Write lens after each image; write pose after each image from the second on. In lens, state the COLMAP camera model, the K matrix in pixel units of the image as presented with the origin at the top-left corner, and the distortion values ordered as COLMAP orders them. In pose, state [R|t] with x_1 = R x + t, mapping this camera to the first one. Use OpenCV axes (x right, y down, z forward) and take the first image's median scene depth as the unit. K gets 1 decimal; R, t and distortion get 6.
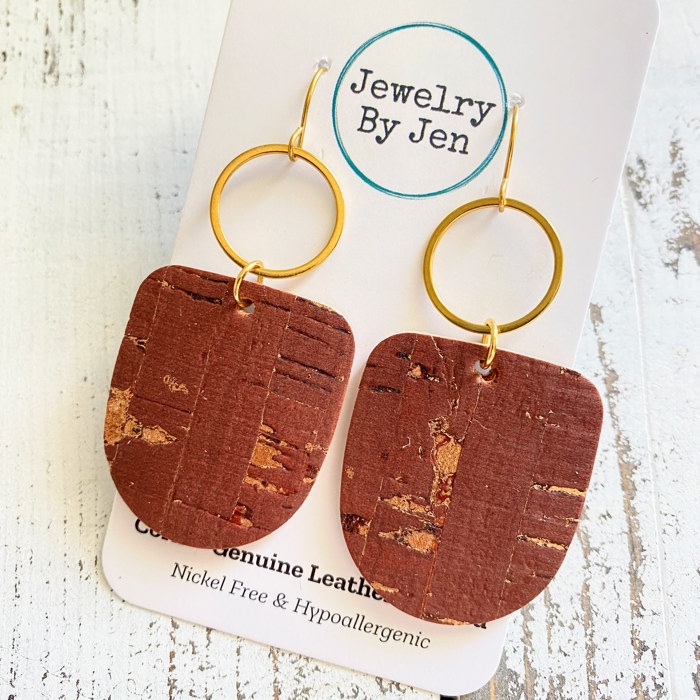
lens RADIAL K [[707.6, 0, 352.9], [0, 707.6, 333.3], [0, 0, 1]] dist [-0.035417, 0.009079]
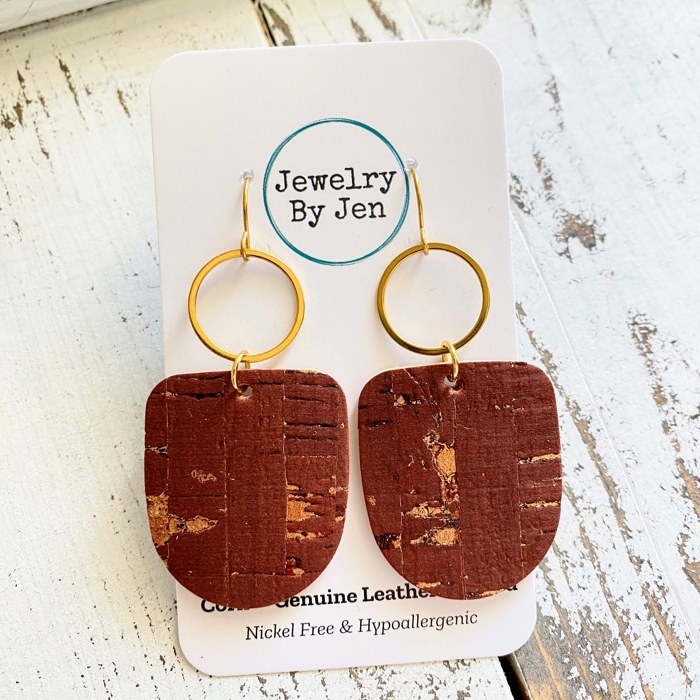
lens RADIAL K [[721.8, 0, 362.7], [0, 721.8, 330.2], [0, 0, 1]] dist [-0.053550, 0.034576]
pose [[0.947081, -0.287889, 0.141974, -0.103112], [0.294745, 0.955123, -0.029429, -0.041340], [-0.127130, 0.069717, 0.989433, -0.196597]]
